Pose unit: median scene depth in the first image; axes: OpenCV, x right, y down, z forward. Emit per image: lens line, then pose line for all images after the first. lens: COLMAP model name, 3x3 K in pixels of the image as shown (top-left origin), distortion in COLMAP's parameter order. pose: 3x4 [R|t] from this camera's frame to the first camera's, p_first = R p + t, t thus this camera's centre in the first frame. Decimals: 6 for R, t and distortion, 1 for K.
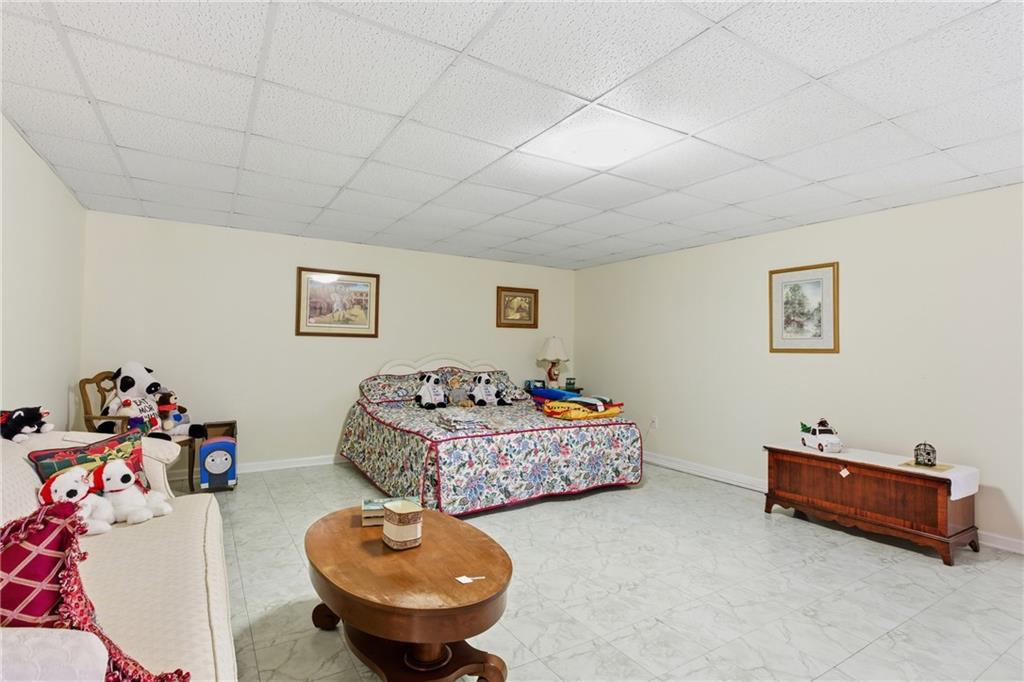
lens RADIAL K [[506.5, 0, 516.2], [0, 506.5, 341.2], [0, 0, 1]] dist [-0.005660, 0.001004]
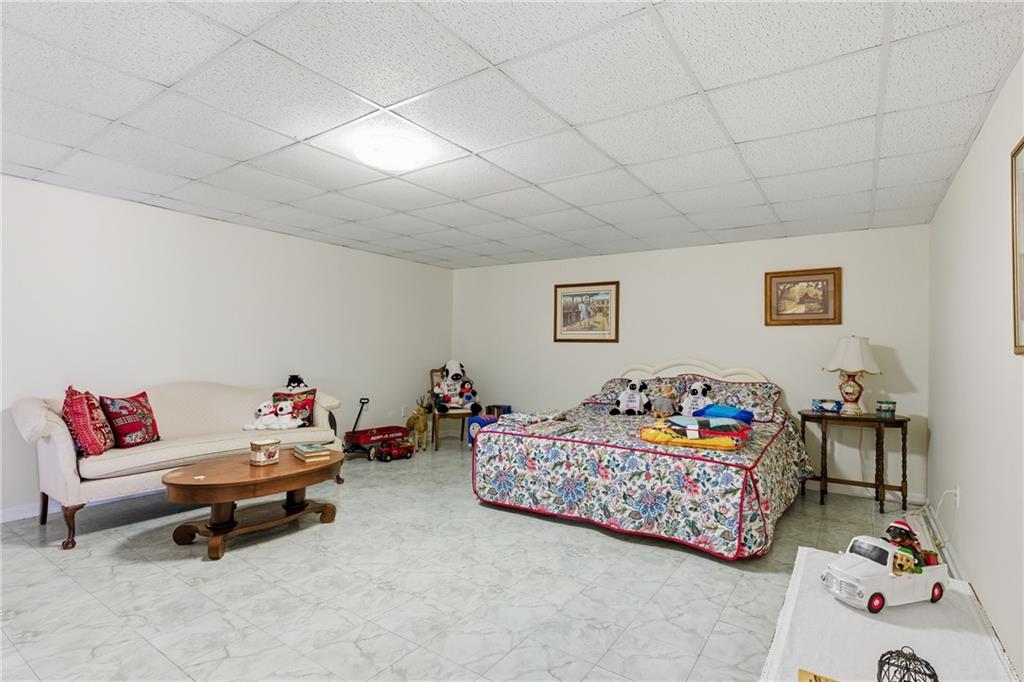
lens RADIAL K [[506.5, 0, 518.3], [0, 506.5, 344.7], [0, 0, 1]] dist [-0.005660, 0.001004]
pose [[0.397512, -0.017798, -0.917424, 0.799103], [0.002142, 0.999827, -0.018469, 0.021987], [0.917594, 0.005376, 0.397482, 0.545303]]
